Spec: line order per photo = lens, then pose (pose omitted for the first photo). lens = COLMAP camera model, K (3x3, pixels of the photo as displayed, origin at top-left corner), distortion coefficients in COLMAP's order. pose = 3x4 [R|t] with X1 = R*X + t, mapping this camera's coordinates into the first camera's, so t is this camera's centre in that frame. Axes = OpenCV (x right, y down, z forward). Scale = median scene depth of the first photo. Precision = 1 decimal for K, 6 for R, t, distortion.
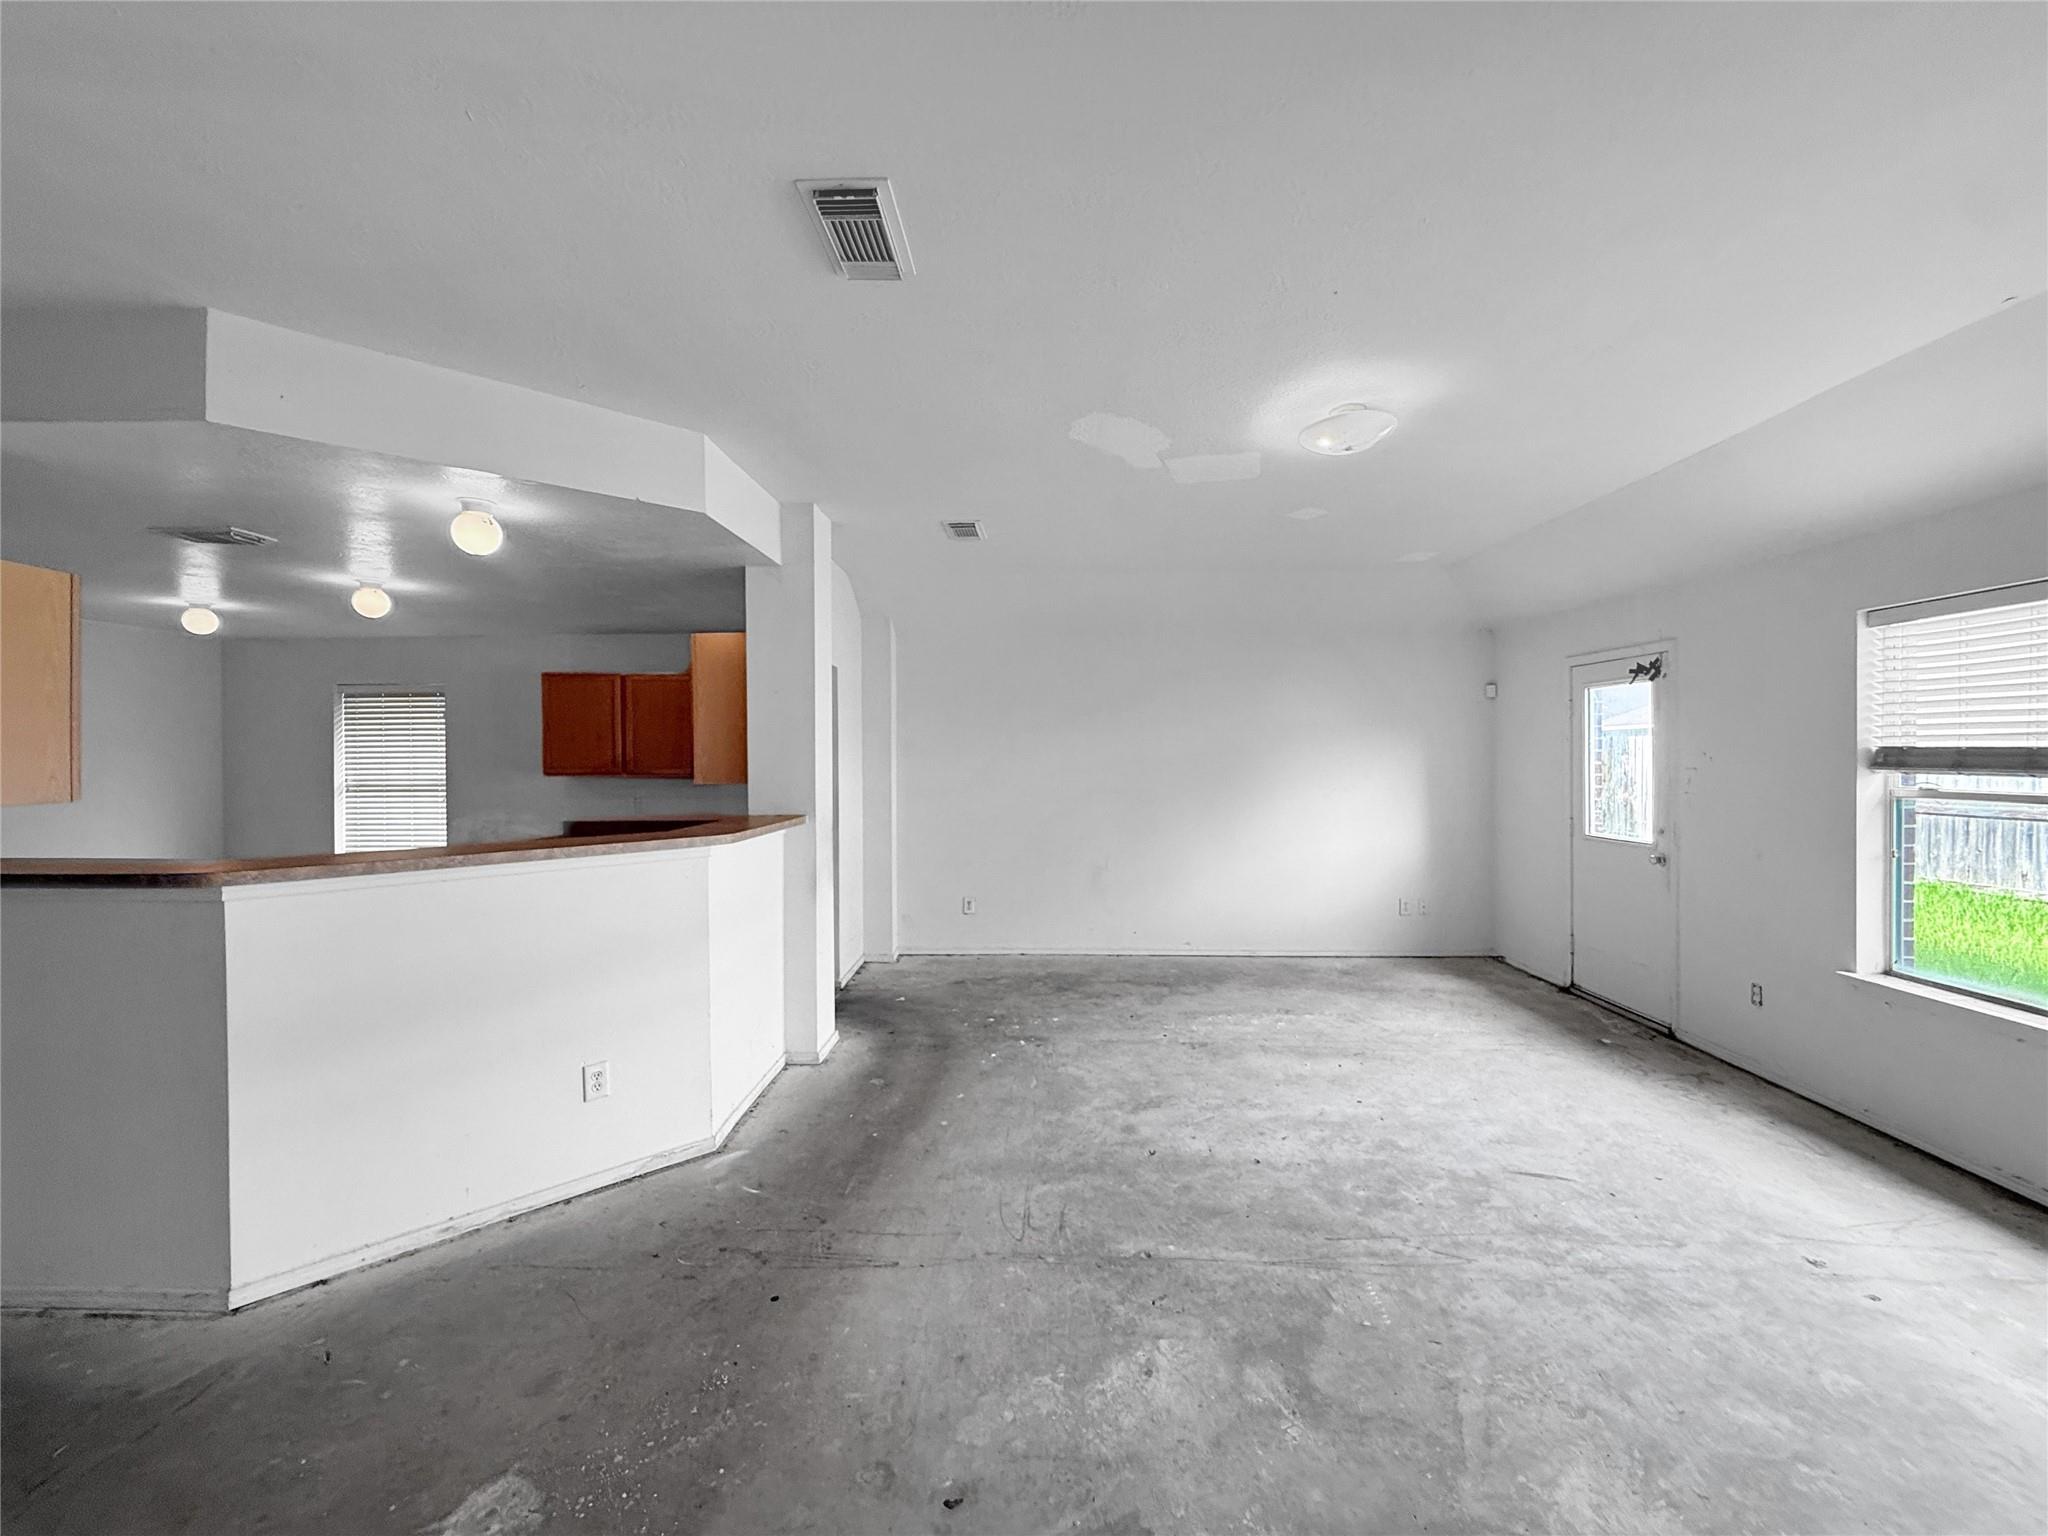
lens RADIAL K [[845.7, 0, 1027.8], [0, 845.7, 768.6], [0, 0, 1]] dist [0.008008, -0.000159]
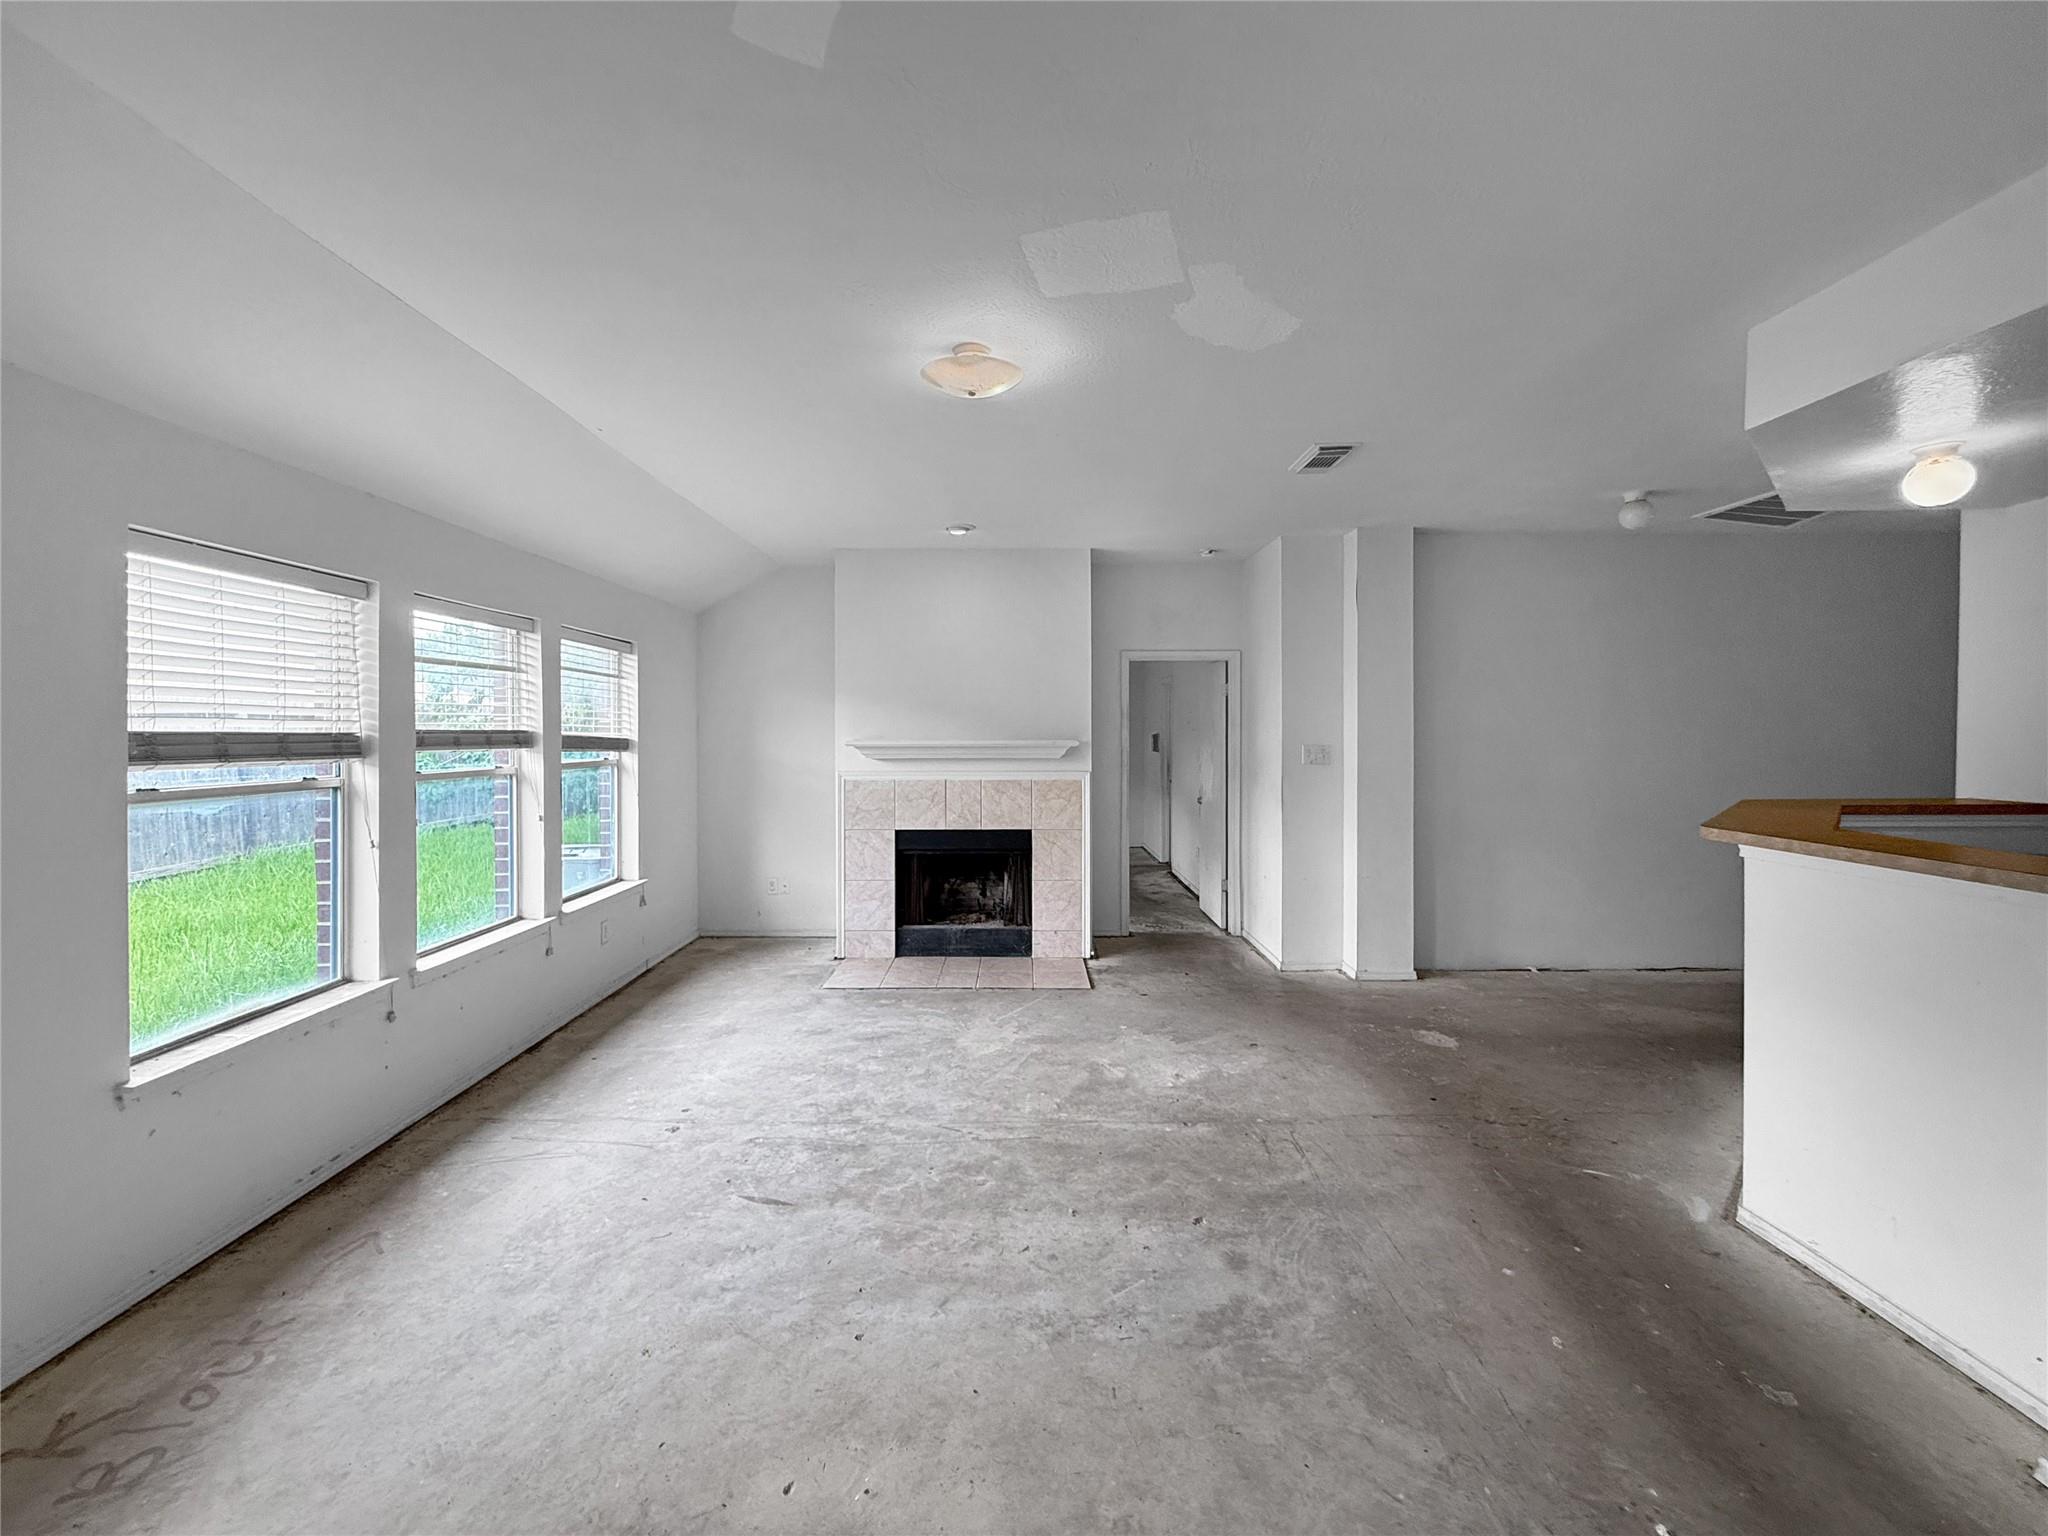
lens RADIAL K [[826.3, 0, 1020.5], [0, 826.3, 735.2], [0, 0, 1]] dist [-0.000314, 0.000040]
pose [[-0.999743, 0.006945, -0.021599, 0.325780], [0.006419, 0.999683, 0.024358, -0.036053], [0.021761, 0.024213, -0.999470, 1.749923]]
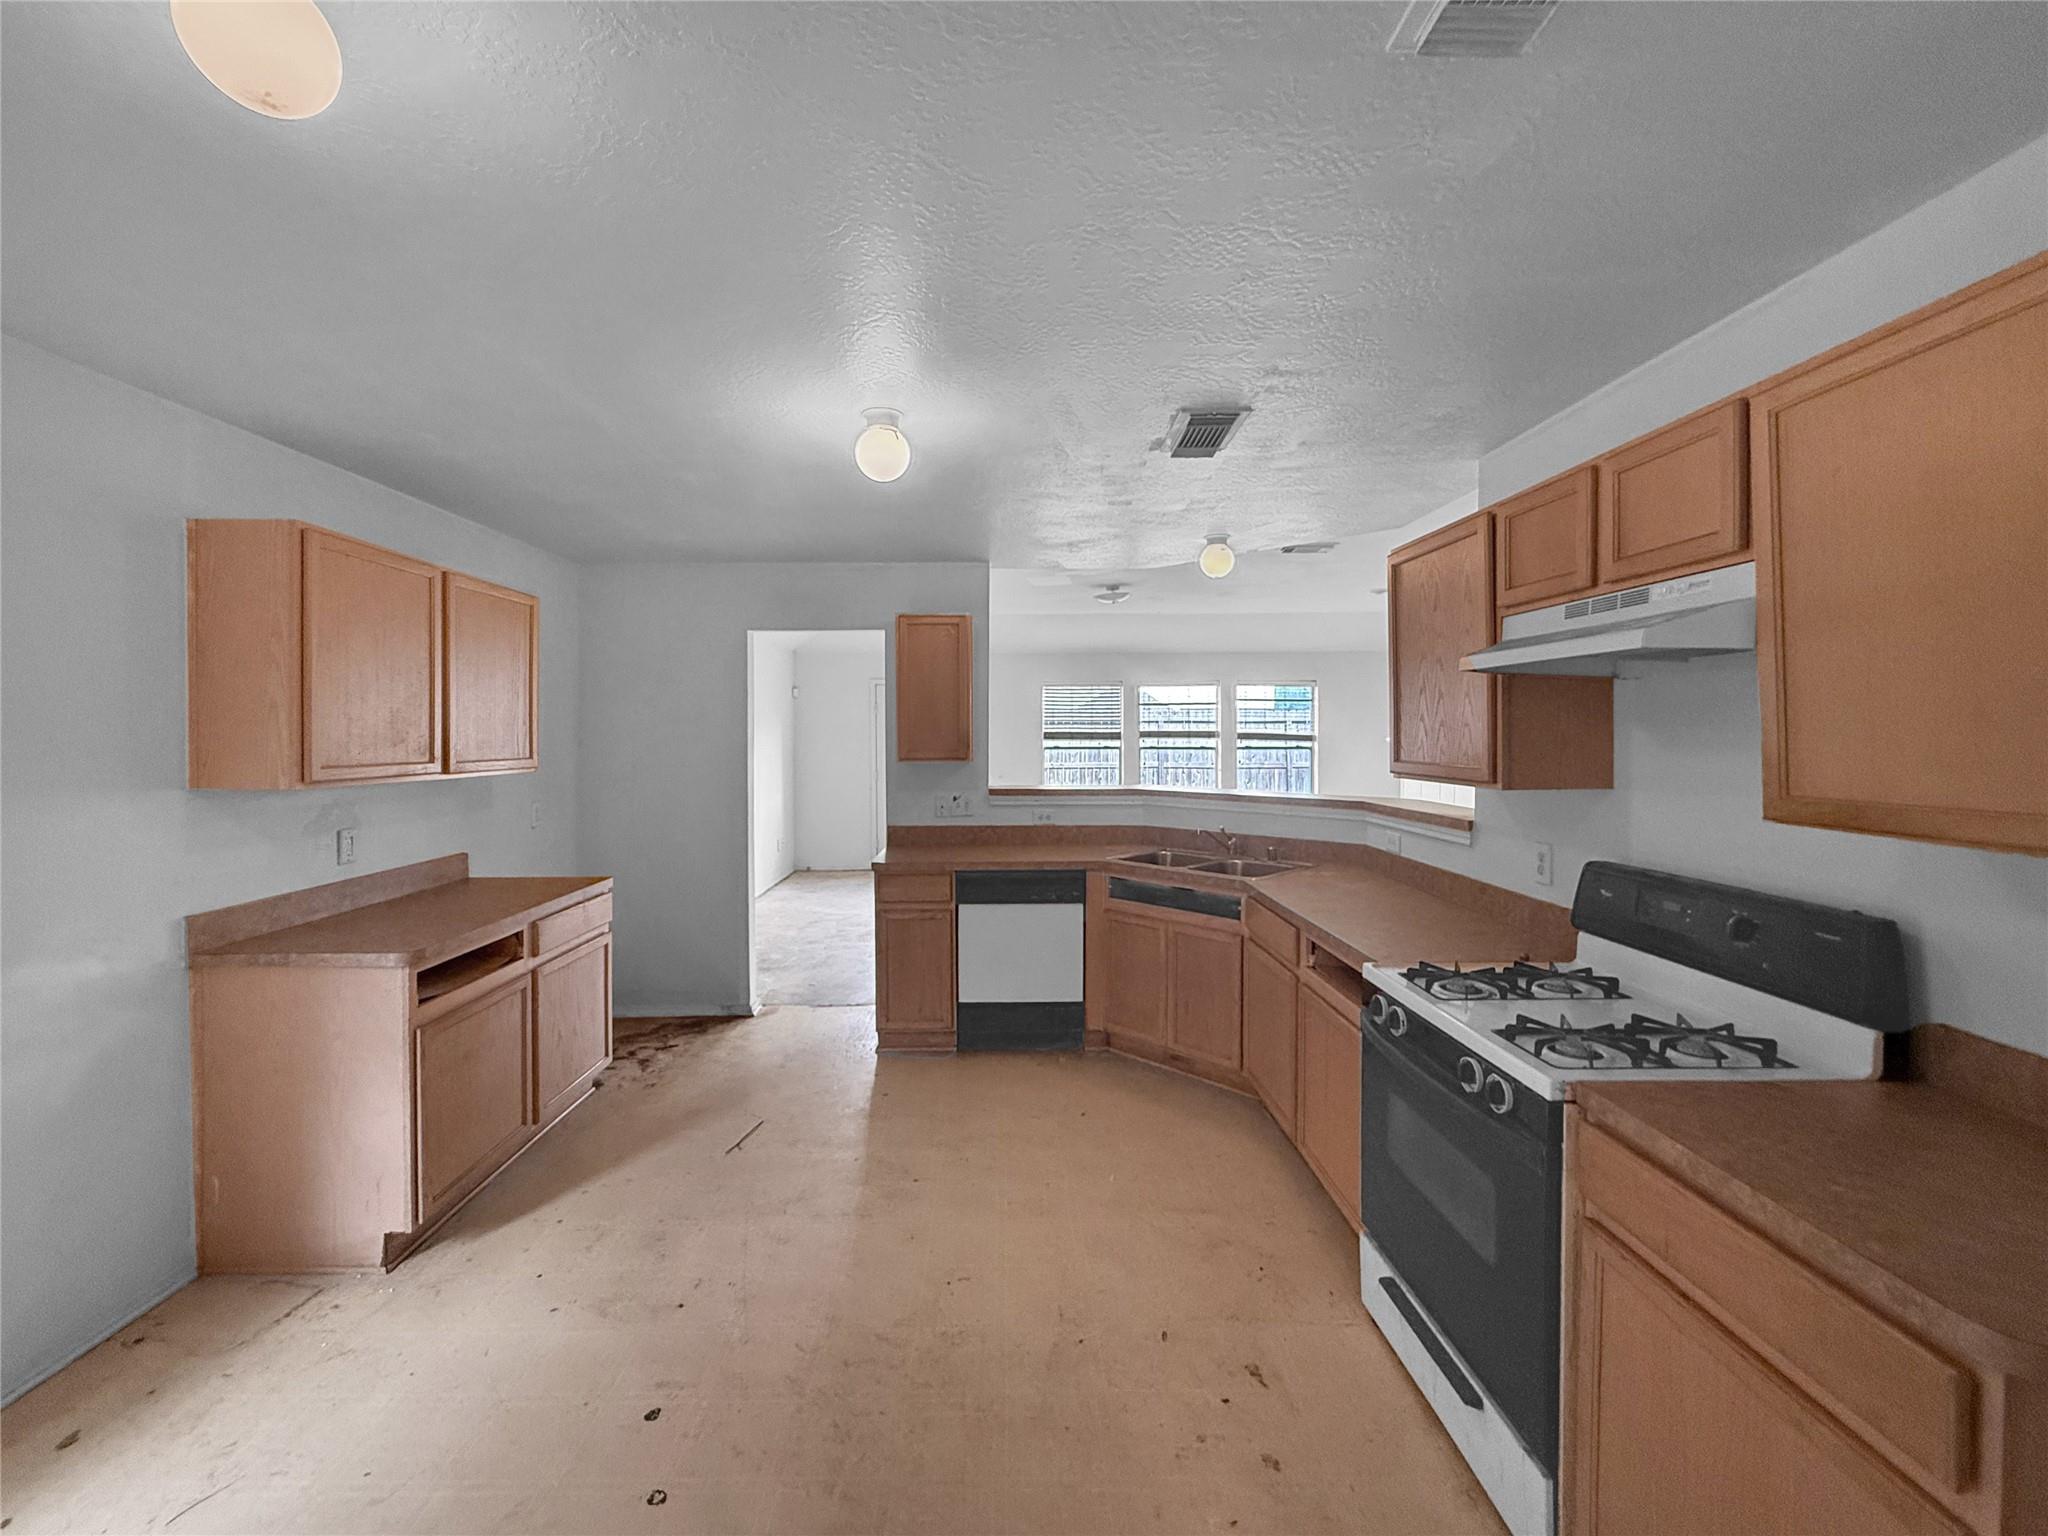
lens RADIAL K [[841.1, 0, 1001.1], [0, 841.1, 739.2], [0, 0, 1]] dist [-0.000503, 0.000220]
pose [[-0.041982, -0.004143, 0.999110, -1.771360], [0.020344, 0.999781, 0.005000, -0.016922], [-0.998911, 0.020536, -0.041888, 1.319451]]
